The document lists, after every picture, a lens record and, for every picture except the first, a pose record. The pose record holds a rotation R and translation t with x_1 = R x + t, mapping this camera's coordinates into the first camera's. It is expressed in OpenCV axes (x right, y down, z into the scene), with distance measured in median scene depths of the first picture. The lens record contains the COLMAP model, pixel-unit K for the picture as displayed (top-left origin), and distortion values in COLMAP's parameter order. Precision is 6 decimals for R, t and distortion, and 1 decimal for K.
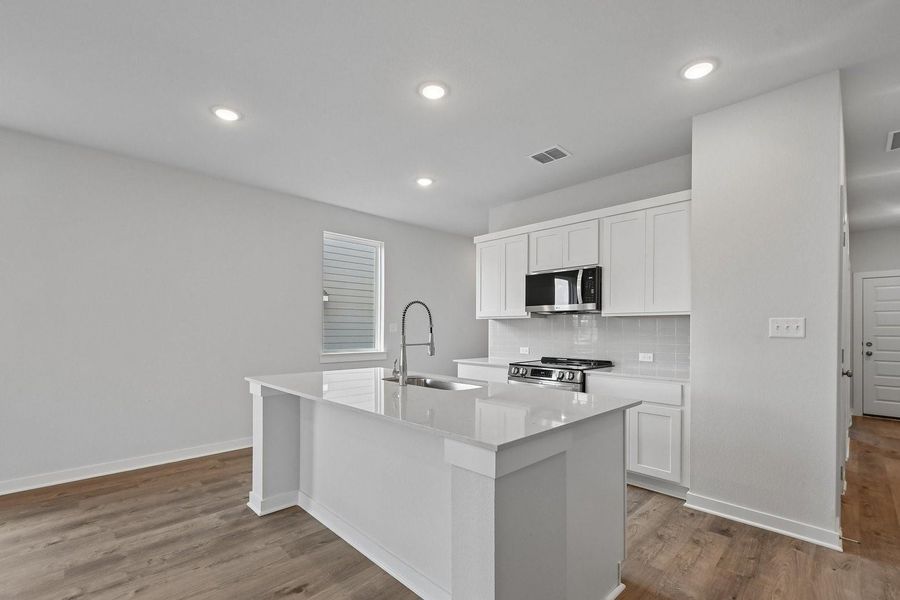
lens RADIAL K [[398.0, 0, 447.9], [0, 398.0, 331.6], [0, 0, 1]] dist [0.006884, -0.001712]
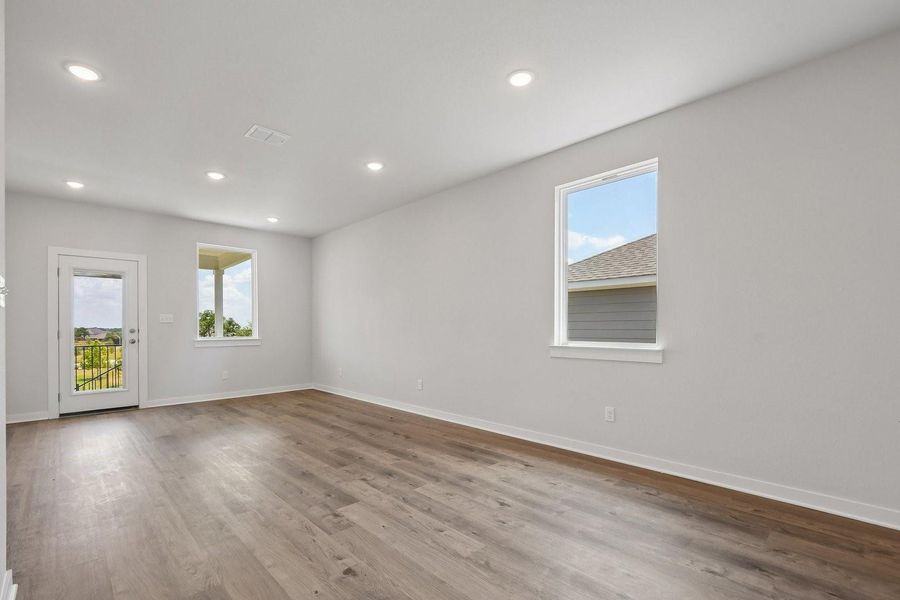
lens RADIAL K [[398.0, 0, 436.0], [0, 398.0, 332.6], [0, 0, 1]] dist [0.006884, -0.001712]
pose [[-0.015580, 0.009713, -0.999831, -0.145060], [-0.005652, 0.999936, 0.009802, 0.039604], [0.999863, 0.005804, -0.015525, 0.344155]]
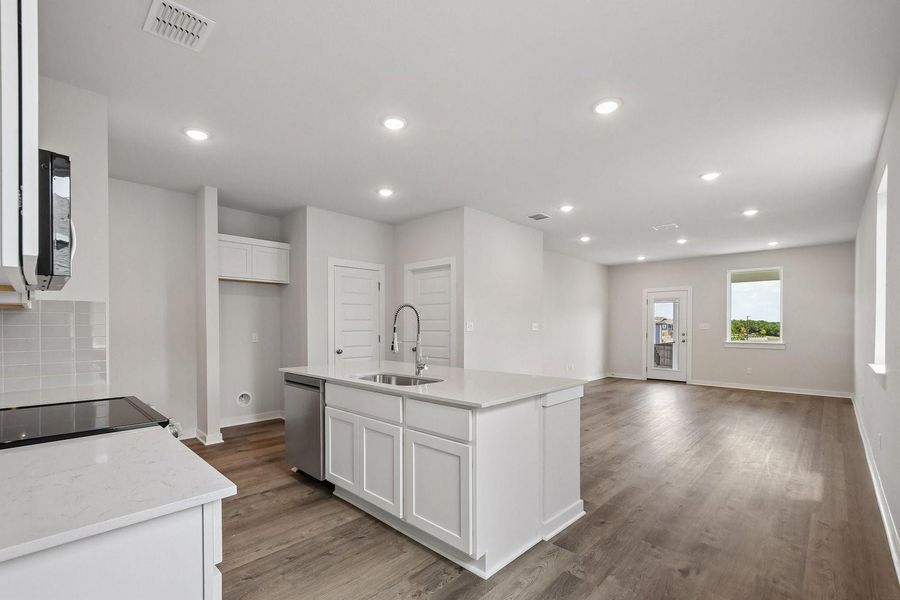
lens RADIAL K [[398.0, 0, 439.5], [0, 398.0, 325.0], [0, 0, 1]] dist [0.006884, -0.001712]
pose [[-0.999777, -0.002806, -0.020947, -0.119791], [-0.002945, 0.999974, 0.006644, -0.020820], [0.020928, 0.006705, -0.999759, 1.741549]]
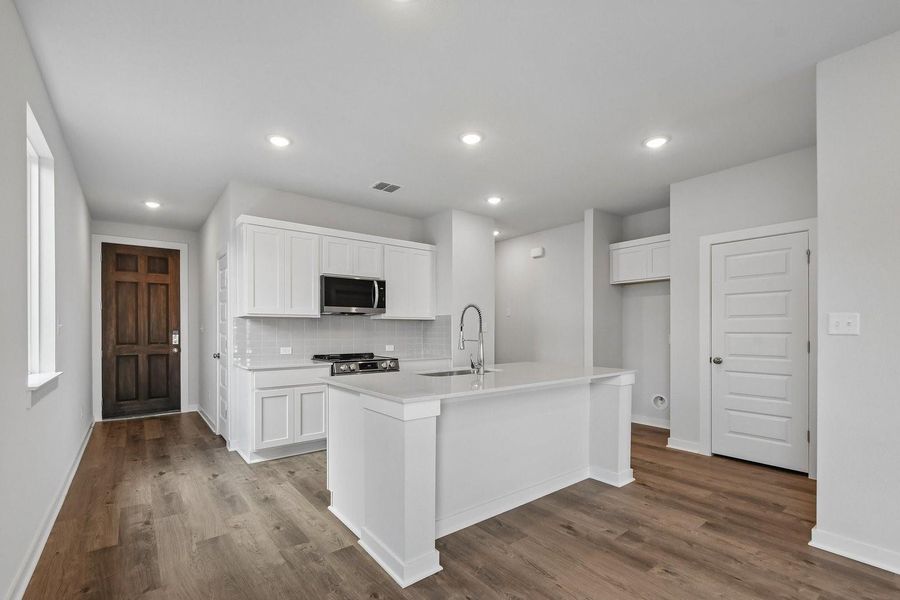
lens RADIAL K [[398.0, 0, 437.3], [0, 398.0, 331.9], [0, 0, 1]] dist [0.006884, -0.001712]
pose [[0.114663, -0.008069, 0.993372, -1.040532], [0.009706, 0.999928, 0.007002, -0.002024], [-0.993357, 0.008838, 0.114733, 0.773196]]
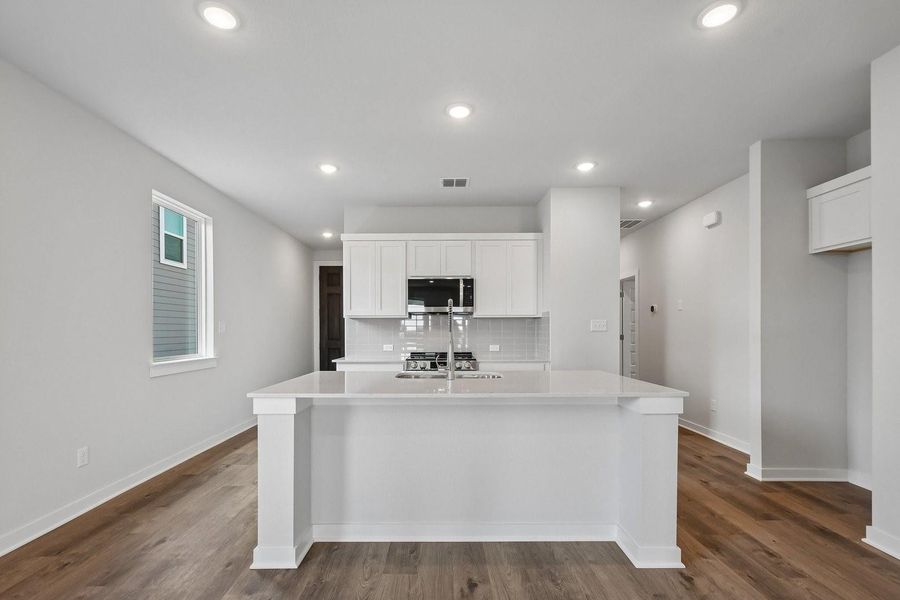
lens RADIAL K [[398.0, 0, 442.8], [0, 398.0, 329.5], [0, 0, 1]] dist [0.006884, -0.001712]
pose [[0.694774, -0.005398, 0.719208, -0.696527], [0.010704, 0.999939, -0.002836, 0.004715], [-0.719149, 0.009669, 0.694789, 0.214074]]
